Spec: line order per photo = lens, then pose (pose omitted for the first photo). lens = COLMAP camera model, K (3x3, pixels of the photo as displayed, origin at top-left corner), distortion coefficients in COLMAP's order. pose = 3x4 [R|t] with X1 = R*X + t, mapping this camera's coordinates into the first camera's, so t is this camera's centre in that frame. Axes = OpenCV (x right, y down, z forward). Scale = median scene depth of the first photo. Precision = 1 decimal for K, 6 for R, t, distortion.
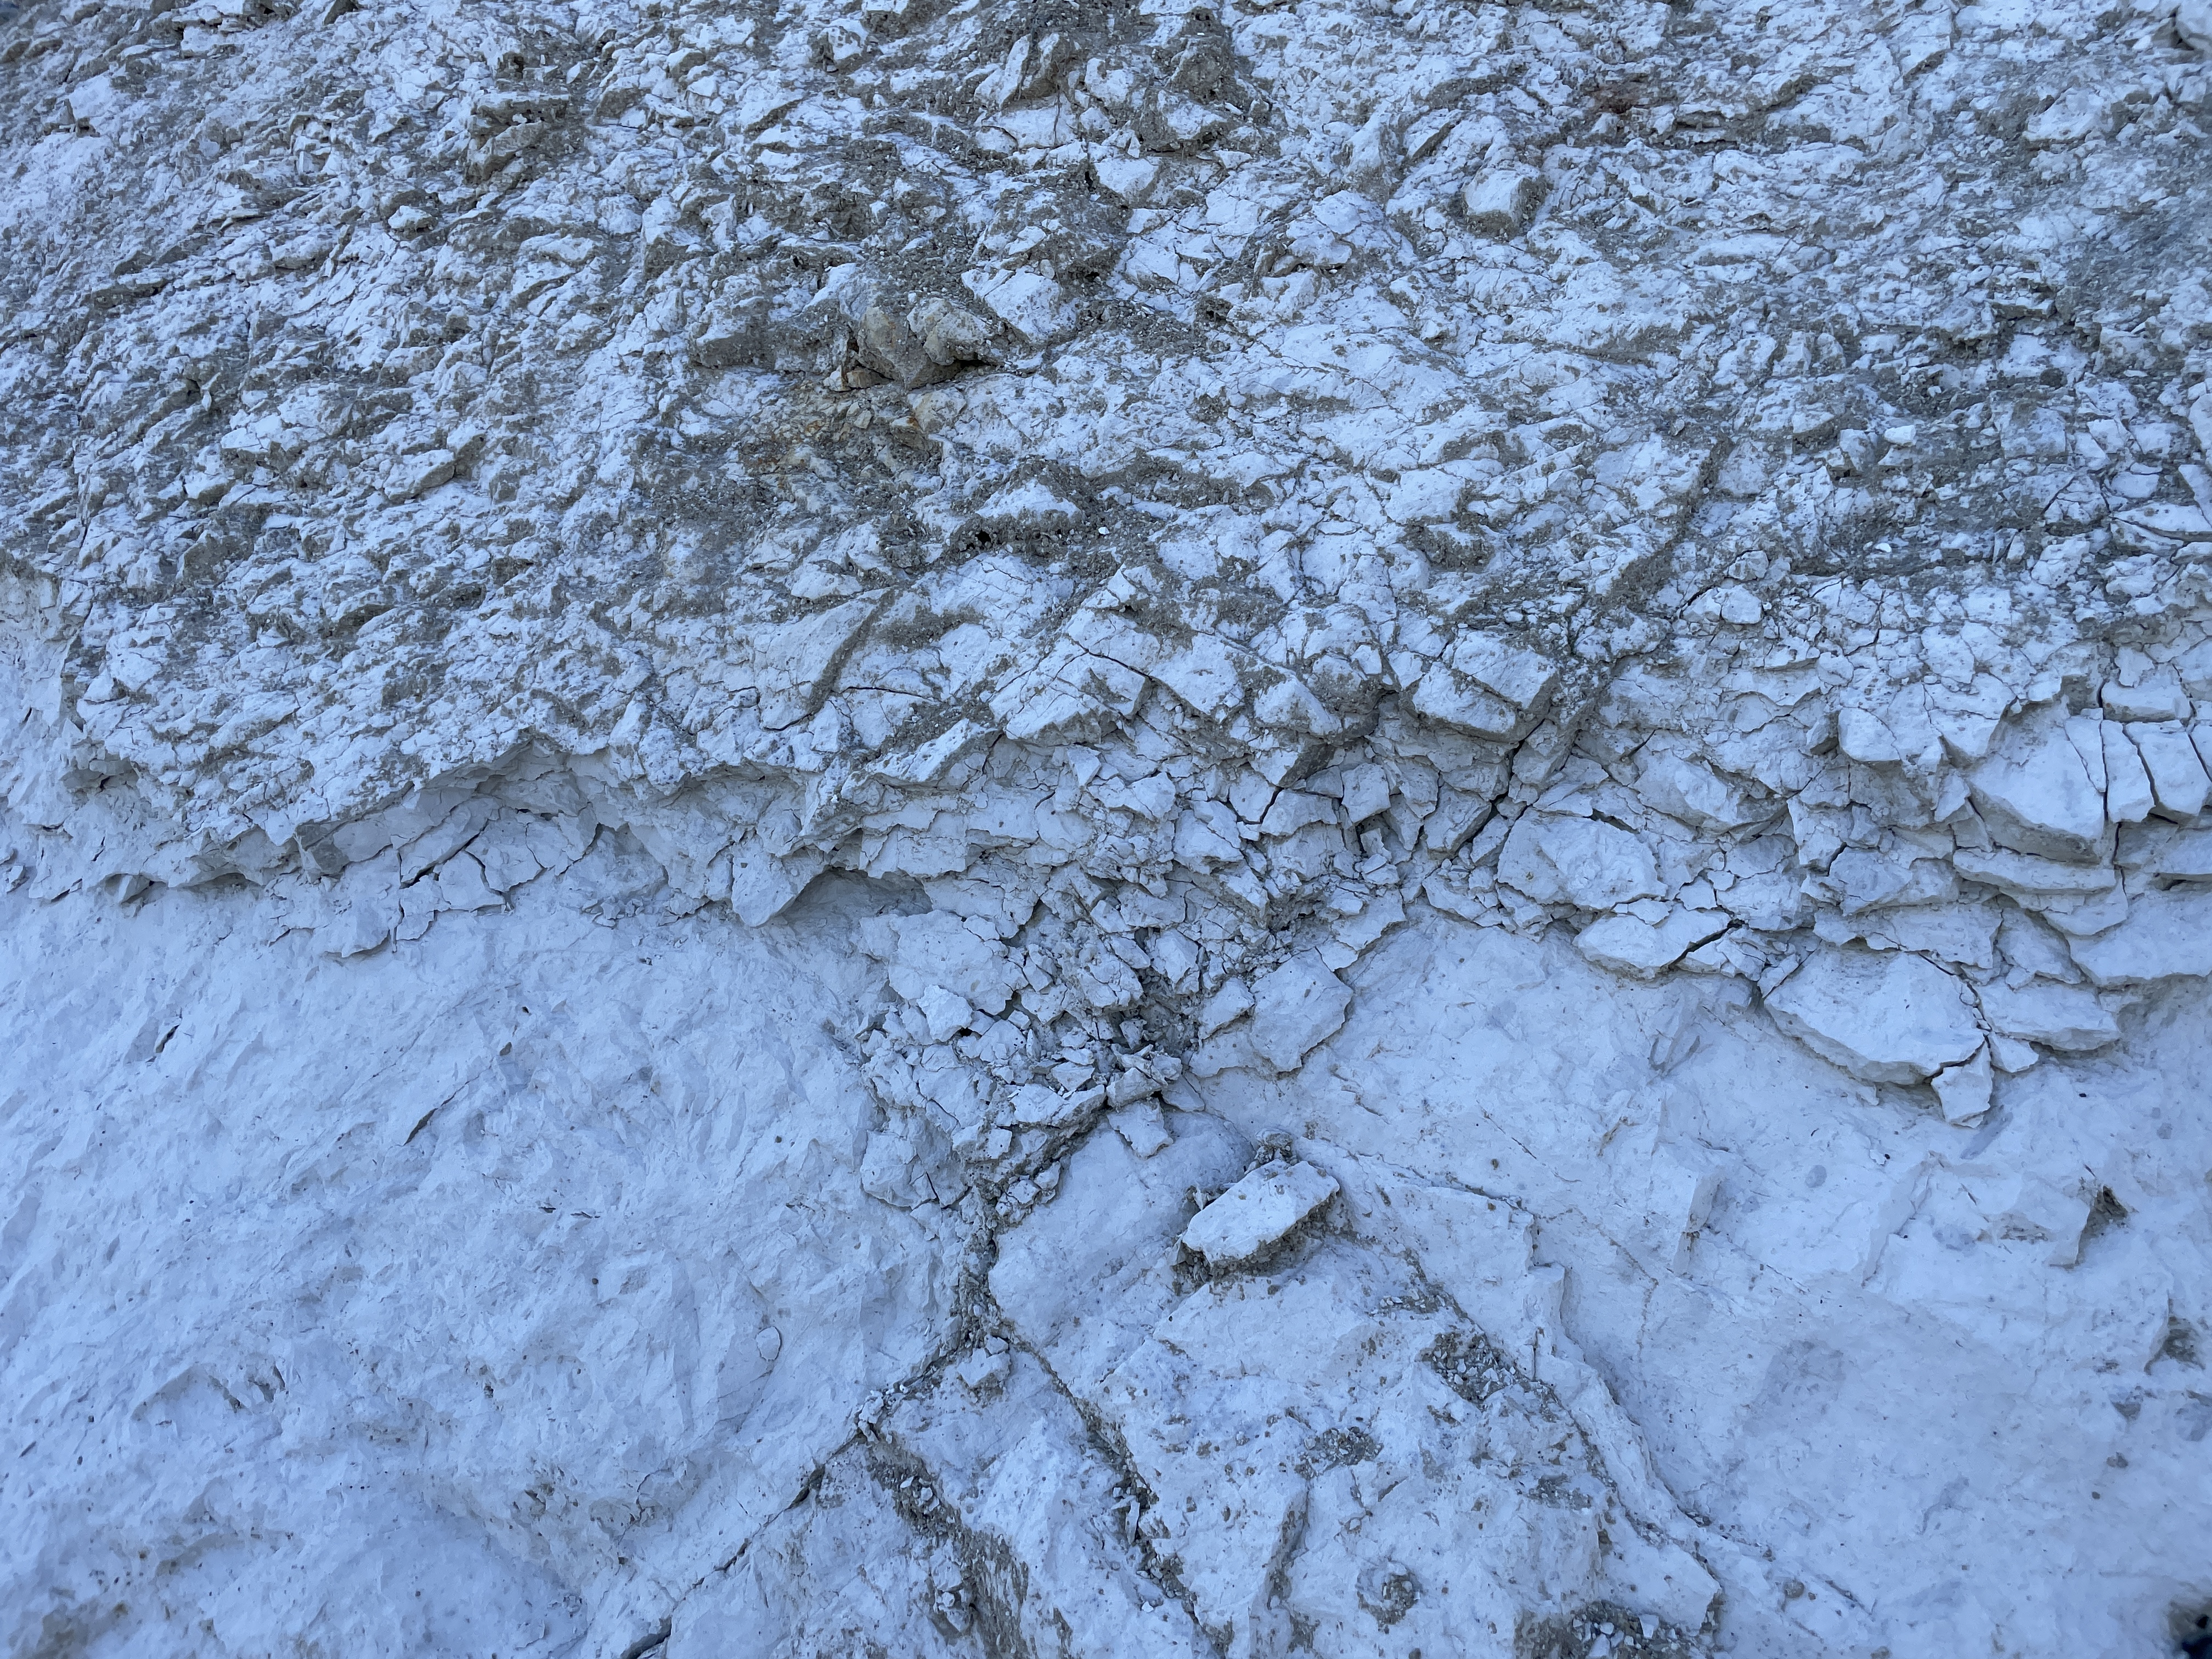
lens RADIAL K [[1637.0, 0, 1106.0], [0, 1637.0, 829.5], [0, 0, 1]] dist [0.075819, -0.102235]
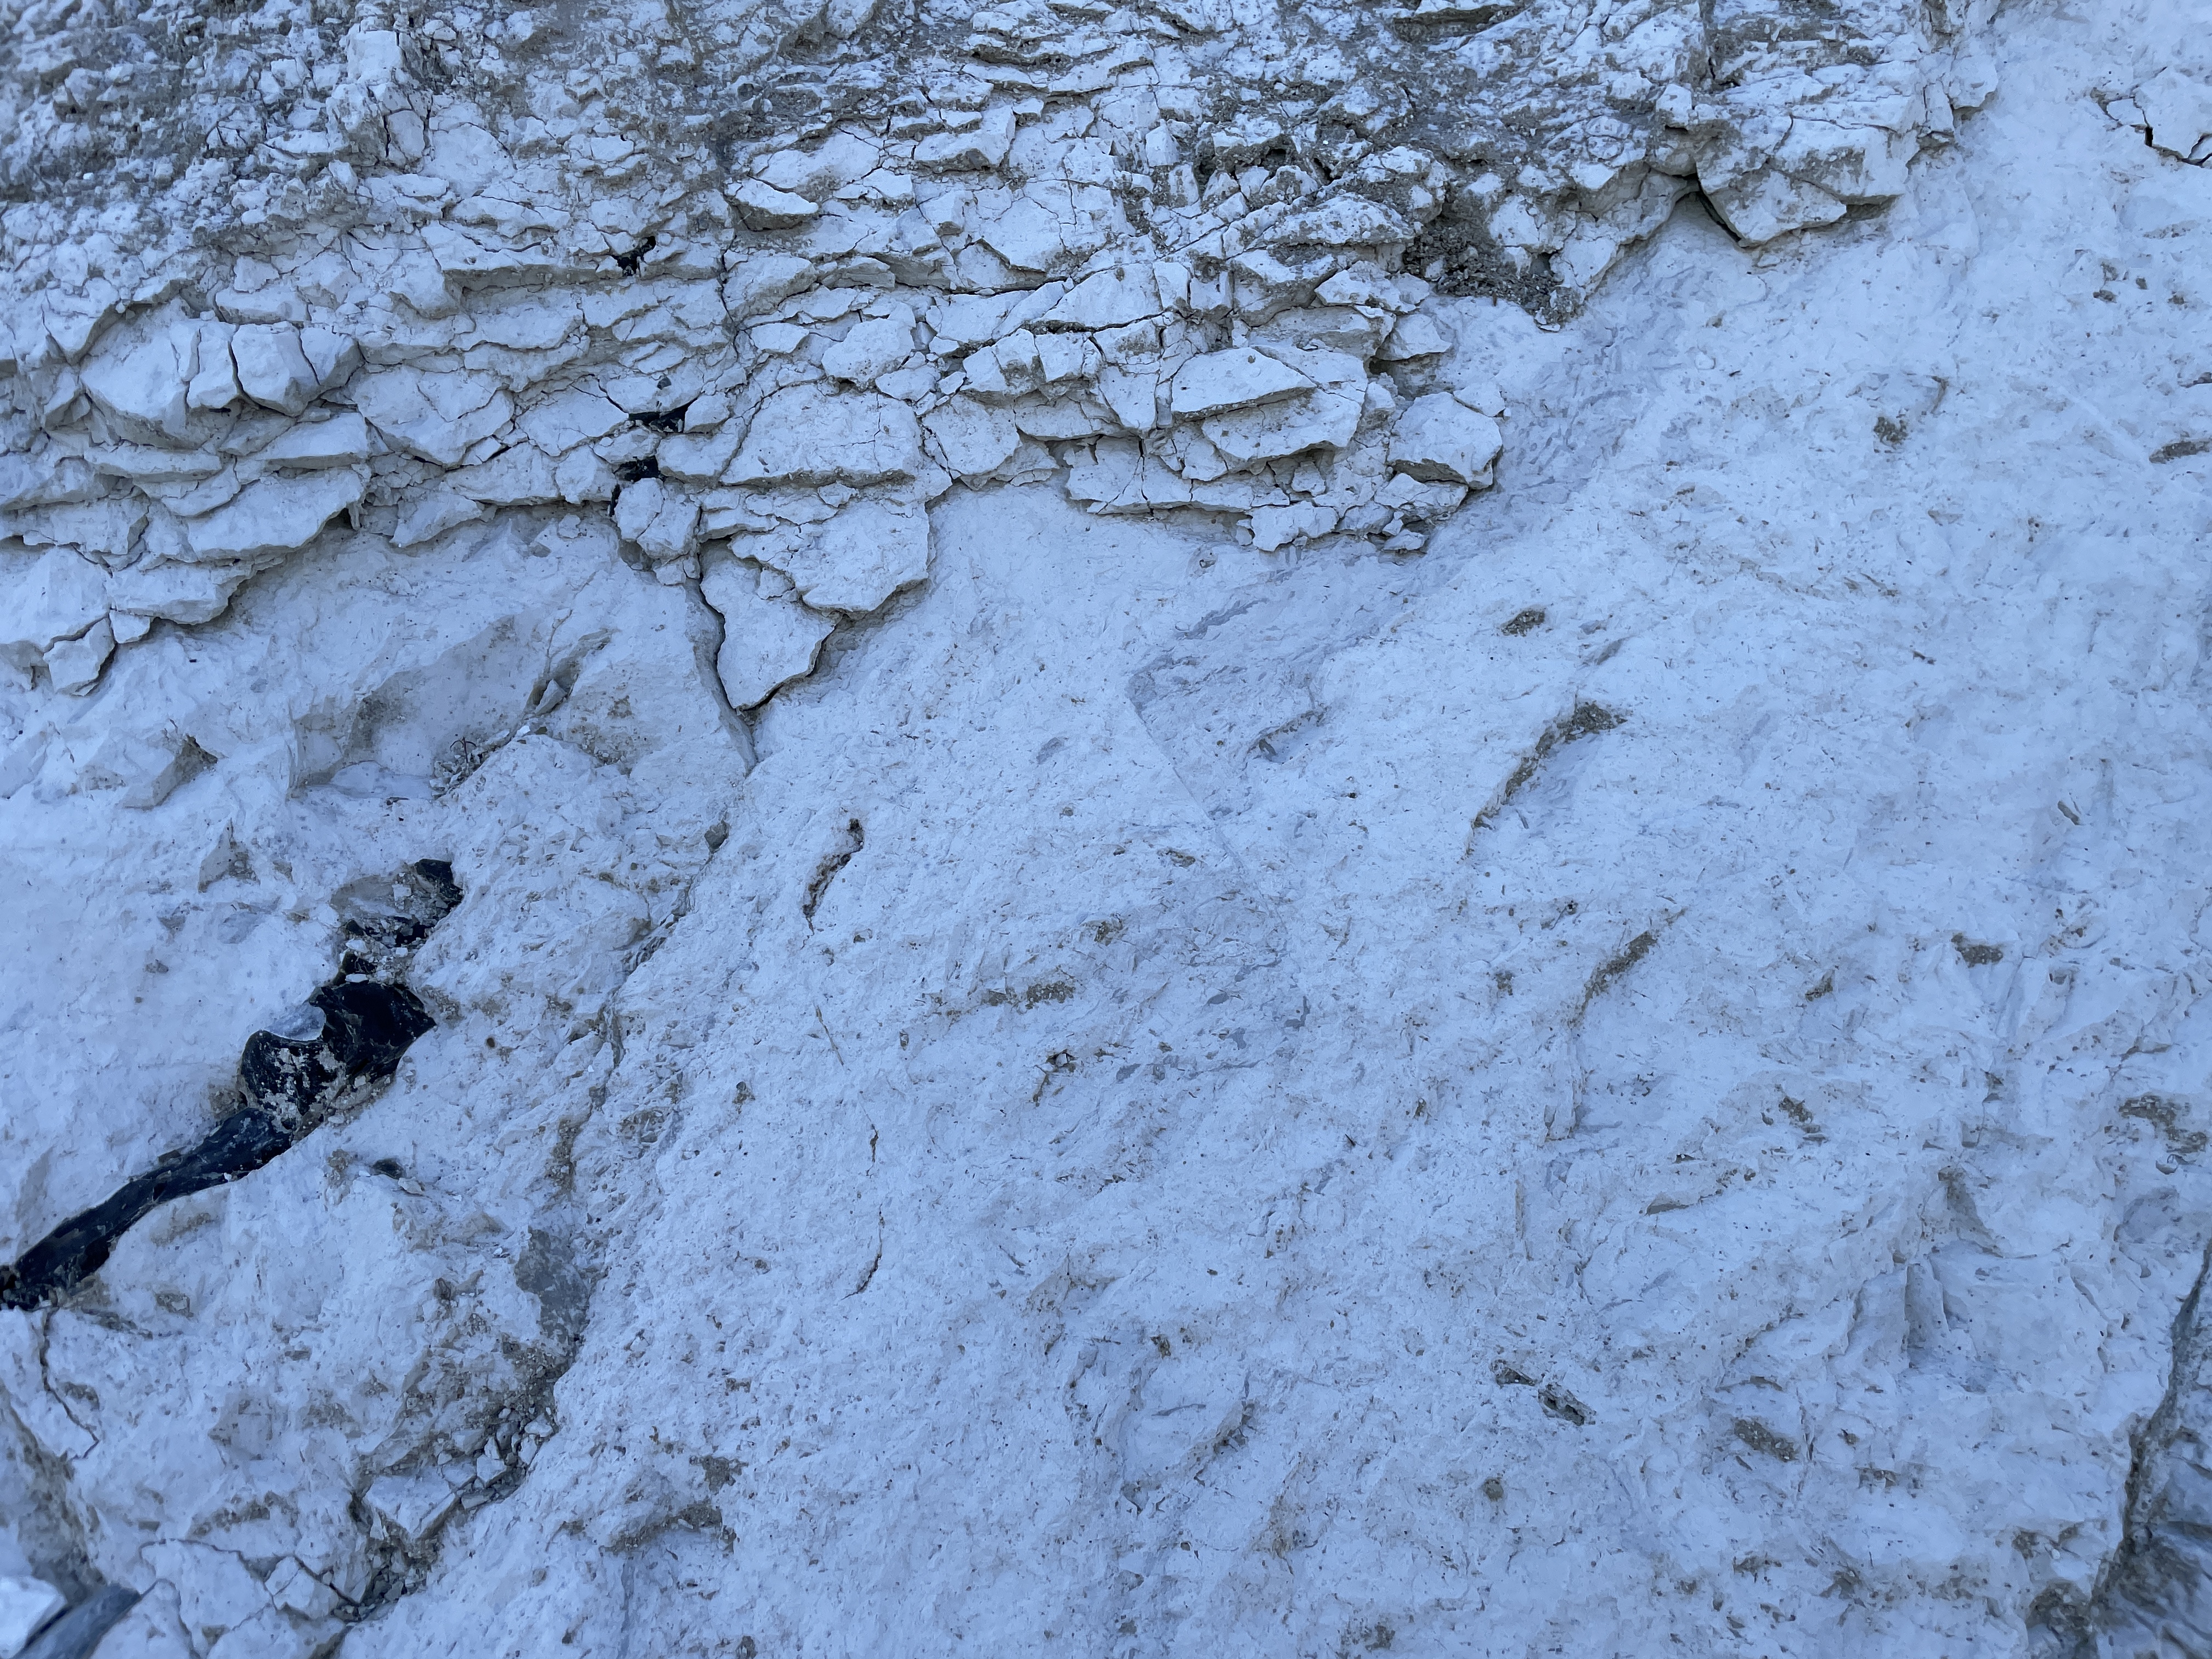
lens RADIAL K [[1637.0, 0, 1106.0], [0, 1637.0, 829.5], [0, 0, 1]] dist [0.075819, -0.102235]
pose [[0.949984, -0.075881, 0.302940, 0.796870], [0.056934, 0.995857, 0.070909, 0.220866], [-0.307065, -0.050114, 0.950368, -0.229827]]
